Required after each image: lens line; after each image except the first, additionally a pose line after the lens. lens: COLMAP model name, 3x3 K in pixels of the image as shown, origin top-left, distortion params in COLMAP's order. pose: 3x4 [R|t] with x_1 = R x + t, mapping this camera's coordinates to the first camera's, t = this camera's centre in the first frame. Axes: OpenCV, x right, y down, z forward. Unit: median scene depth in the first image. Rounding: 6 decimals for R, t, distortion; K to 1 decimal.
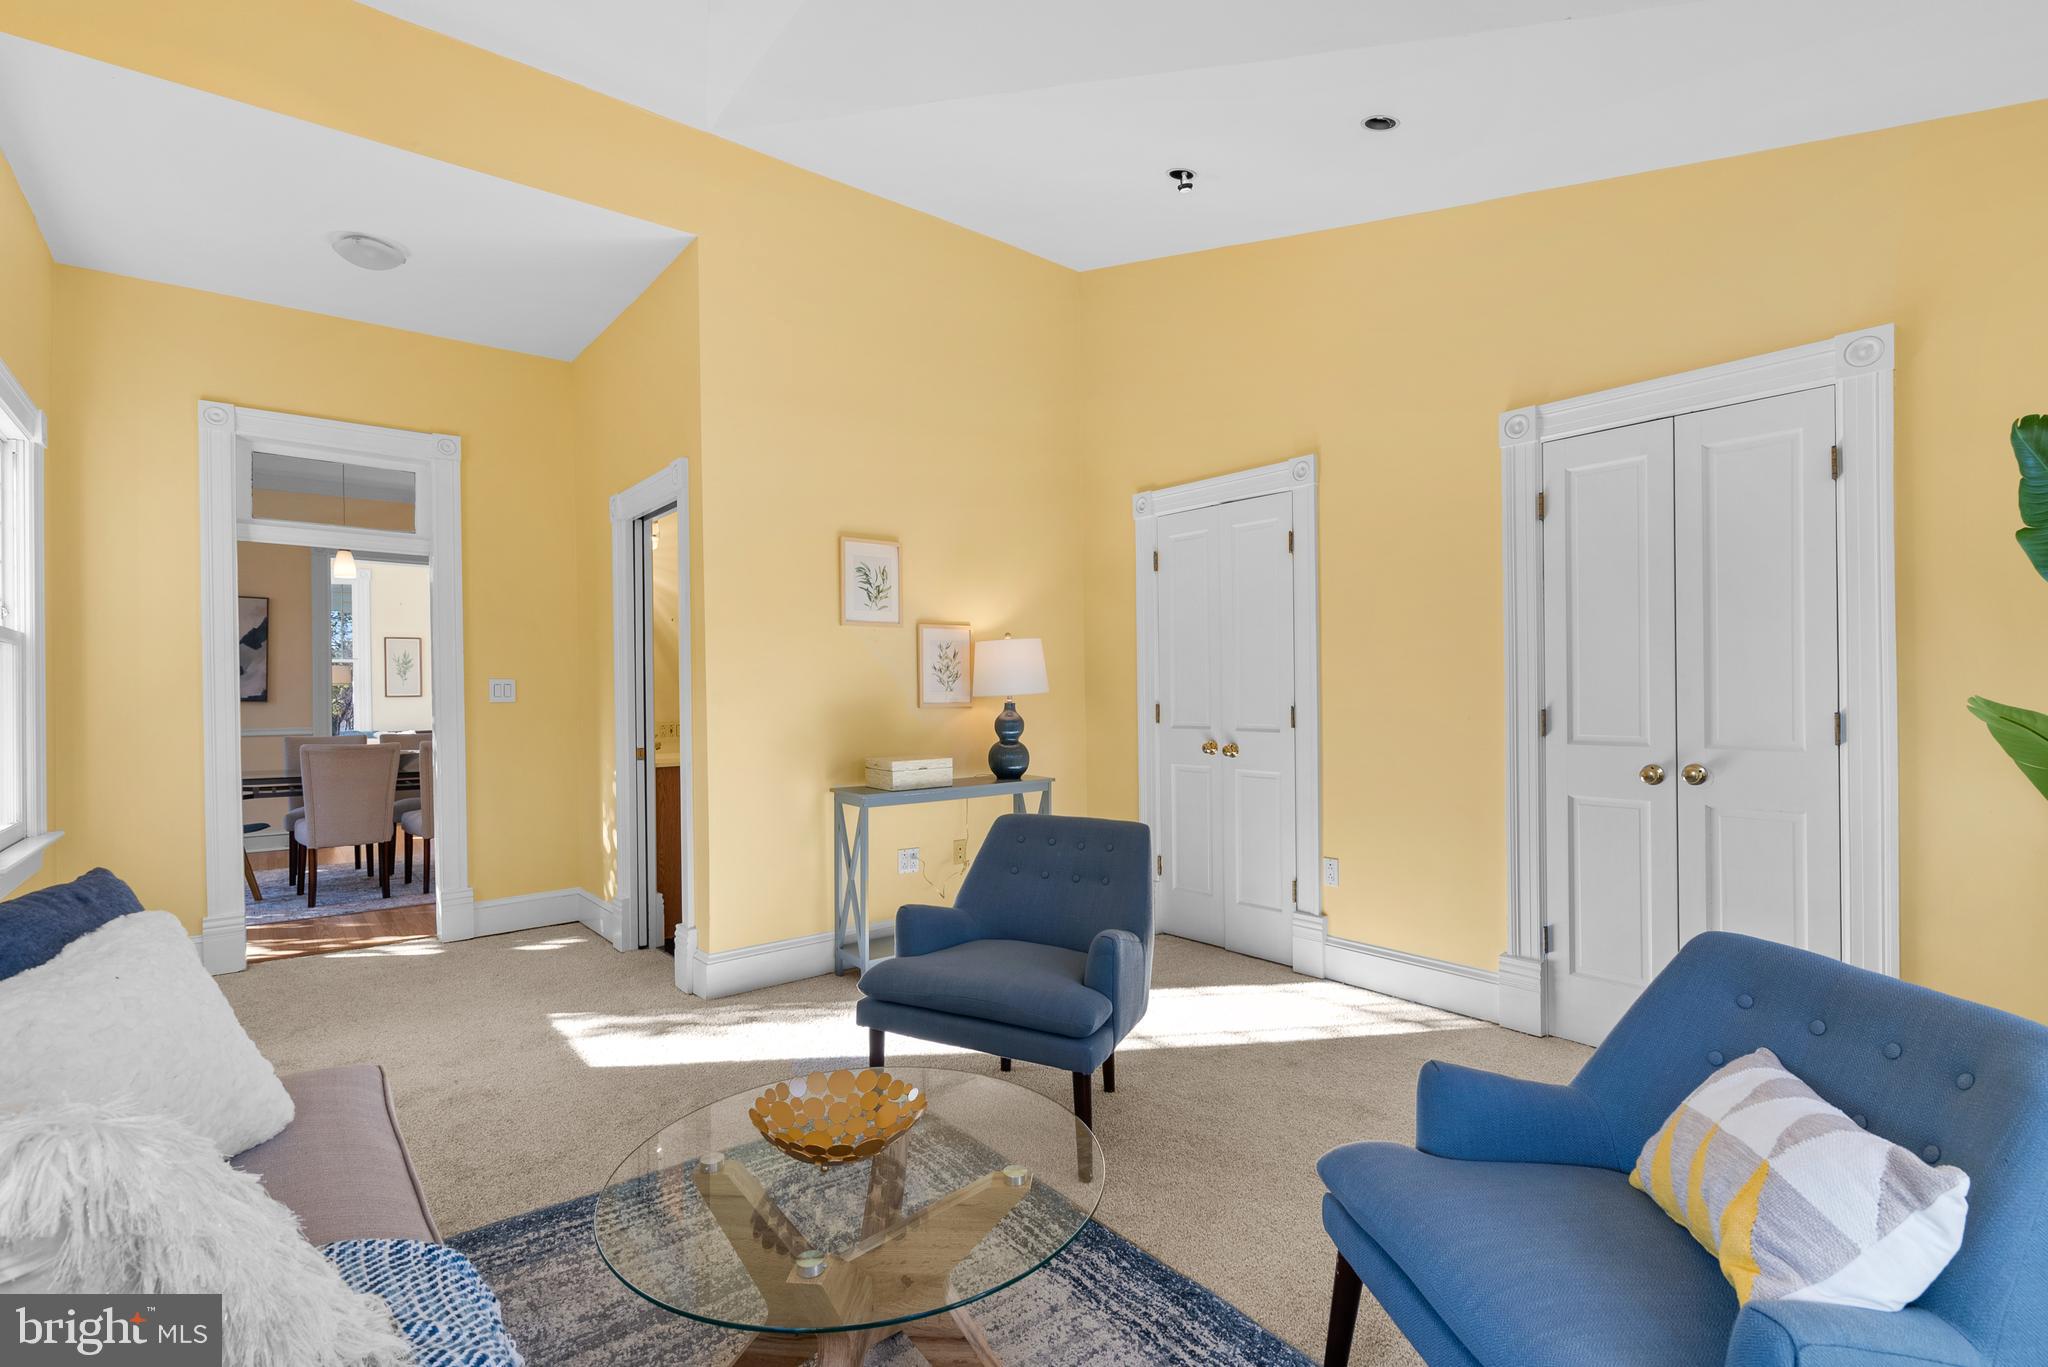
lens RADIAL K [[939.0, 0, 1027.5], [0, 939.0, 685.4], [0, 0, 1]] dist [-0.007244, 0.003662]
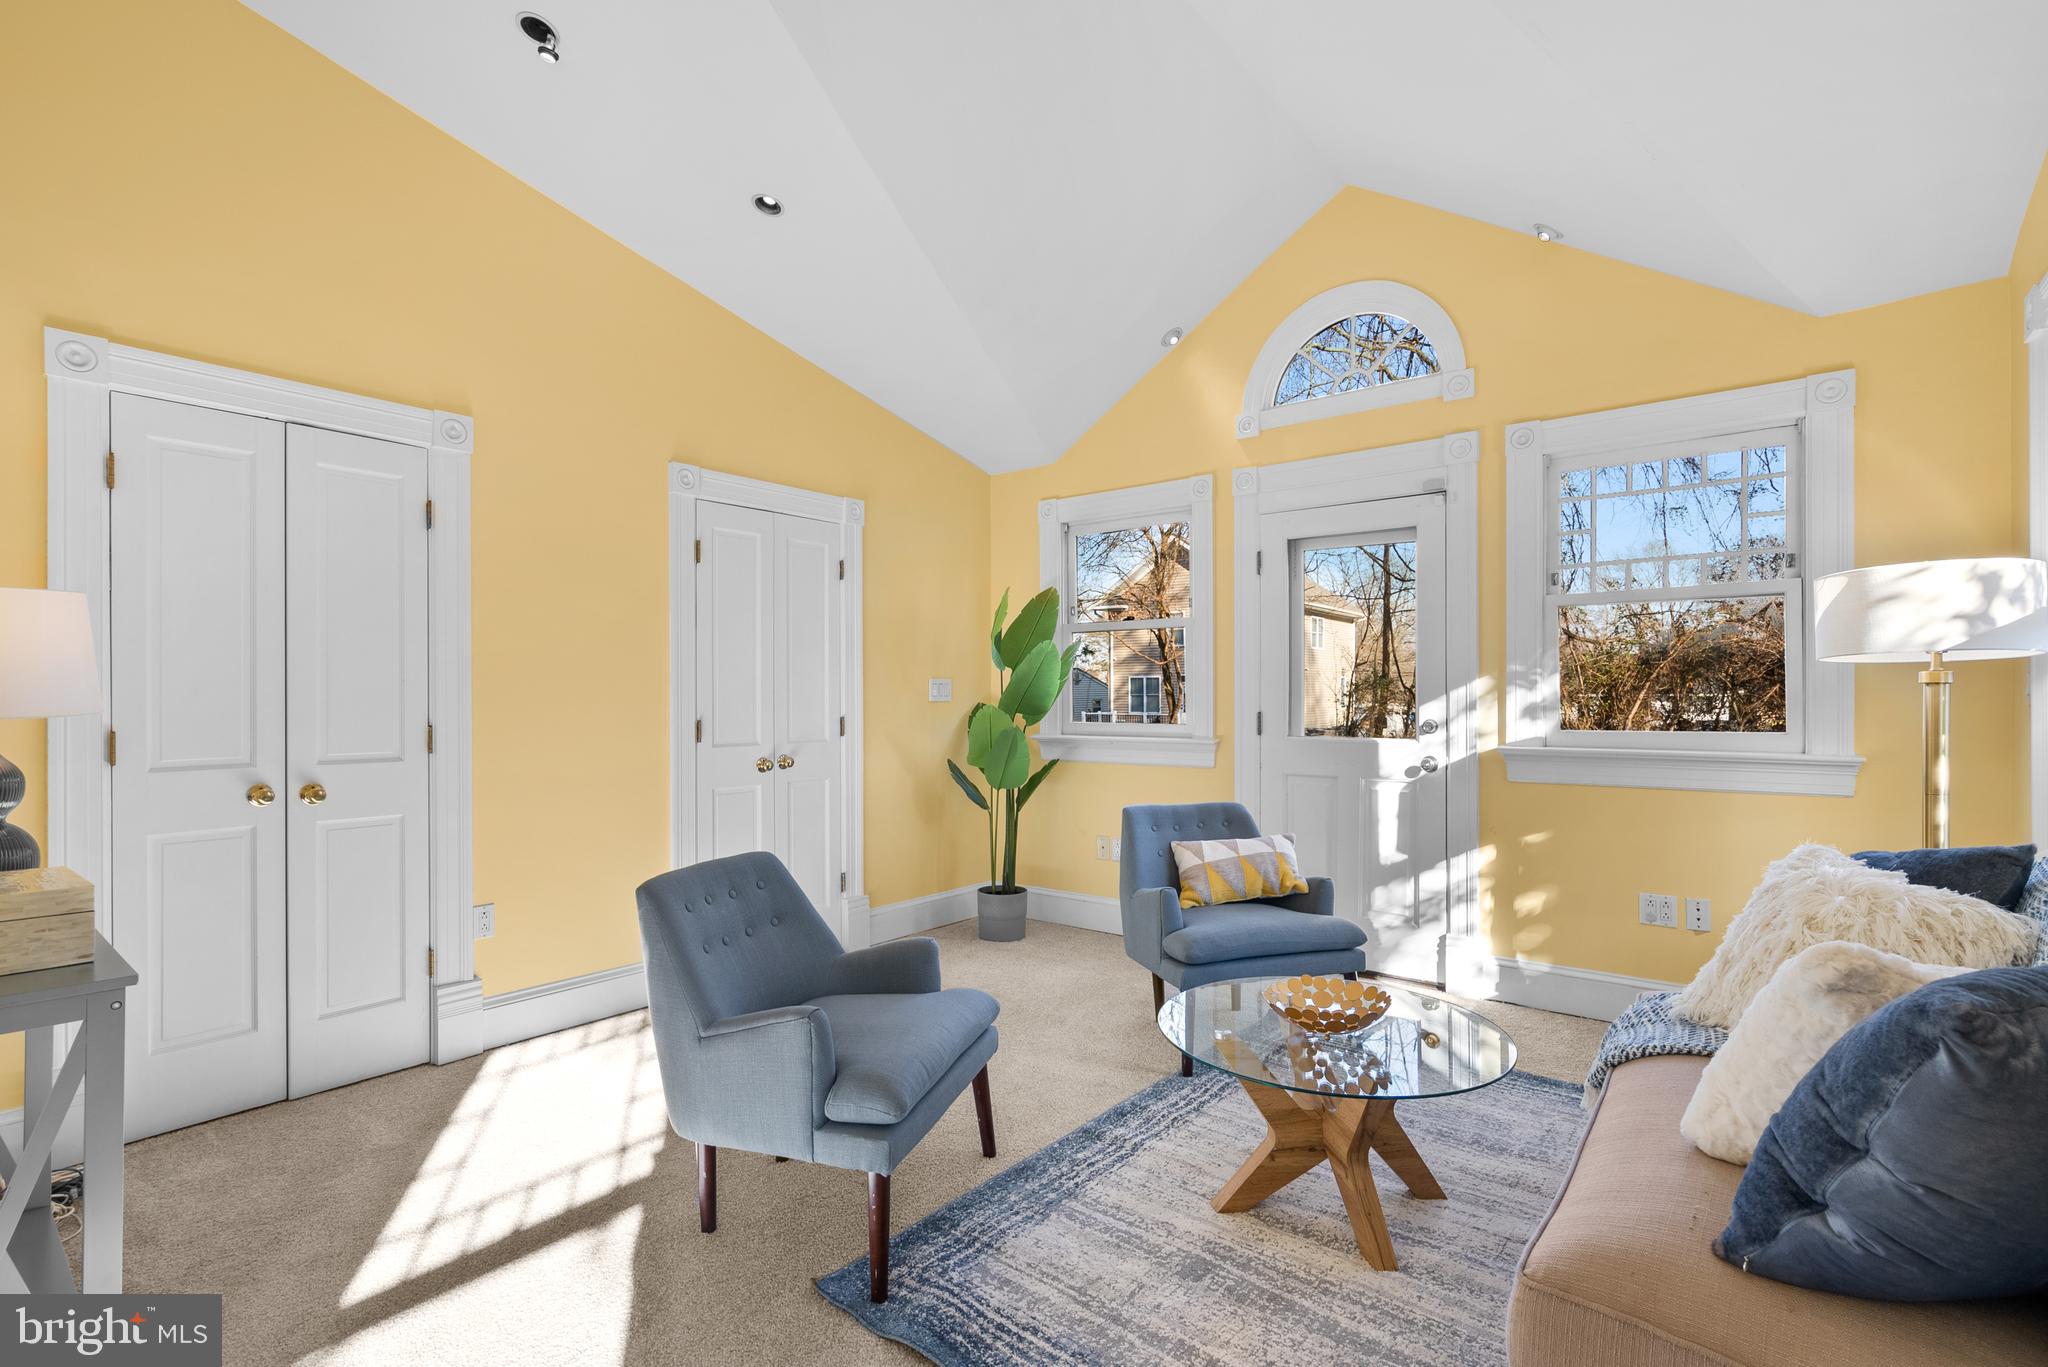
lens RADIAL K [[939.0, 0, 1026.8], [0, 939.0, 694.8], [0, 0, 1]] dist [-0.007244, 0.003662]
pose [[-0.196796, 0.011686, 0.980375, -0.639135], [0.001743, 0.999932, -0.011569, 0.006558], [-0.980443, -0.000568, -0.196803, 0.738738]]
